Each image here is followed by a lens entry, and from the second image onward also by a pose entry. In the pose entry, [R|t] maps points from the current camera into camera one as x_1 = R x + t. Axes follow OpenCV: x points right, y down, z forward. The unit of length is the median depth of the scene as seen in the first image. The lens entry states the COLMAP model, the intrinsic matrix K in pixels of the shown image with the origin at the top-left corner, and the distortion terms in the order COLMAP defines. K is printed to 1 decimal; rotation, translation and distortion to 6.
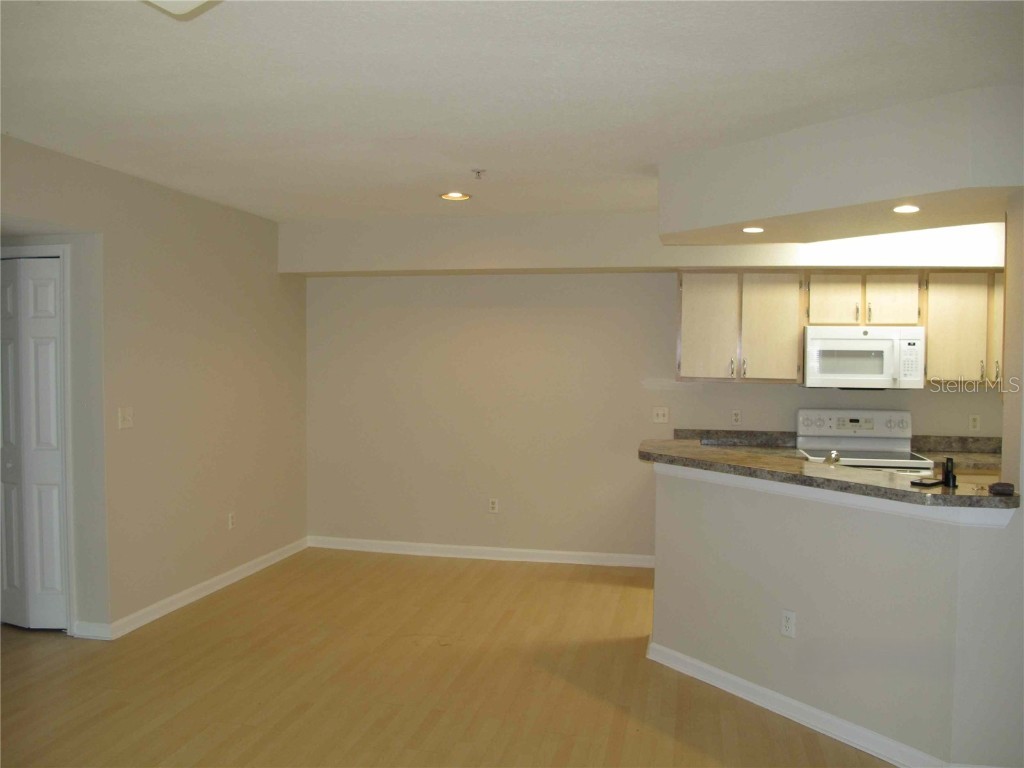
lens RADIAL K [[873.0, 0, 512.7], [0, 873.0, 384.0], [0, 0, 1]] dist [-0.058158, 0.001062]
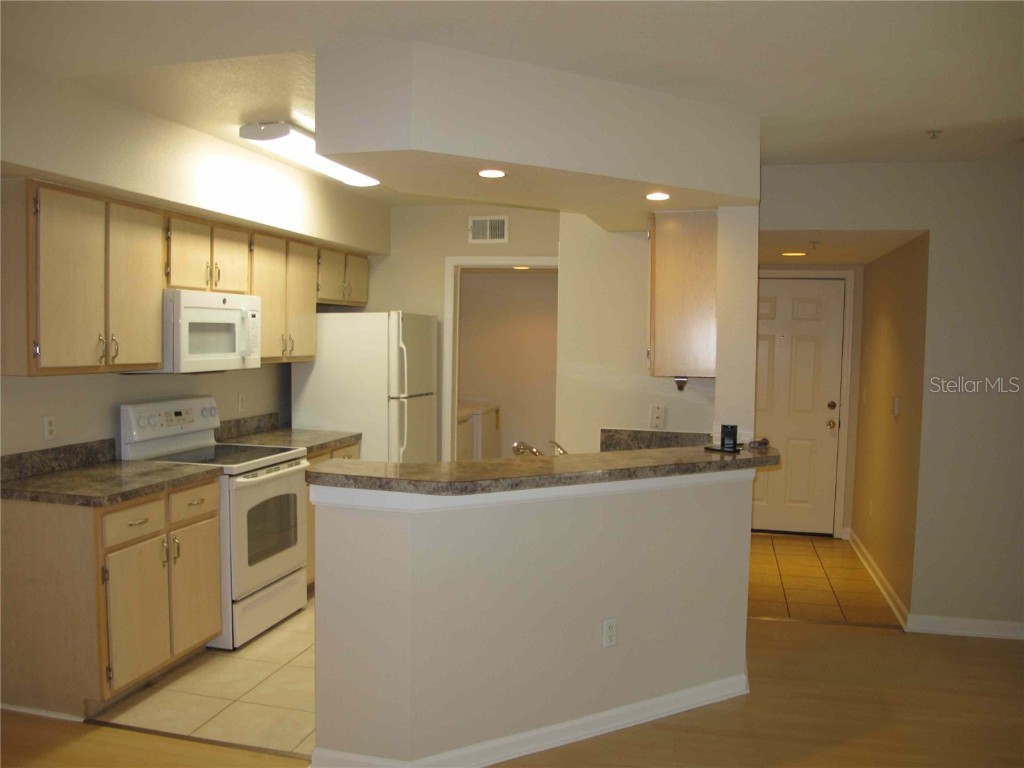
lens RADIAL K [[873.0, 0, 511.8], [0, 873.0, 385.0], [0, 0, 1]] dist [-0.058158, 0.001062]
pose [[0.049654, -0.065303, 0.996629, -0.368701], [0.021216, 0.997704, 0.064316, -0.027177], [-0.998541, 0.017951, 0.050926, 0.680559]]
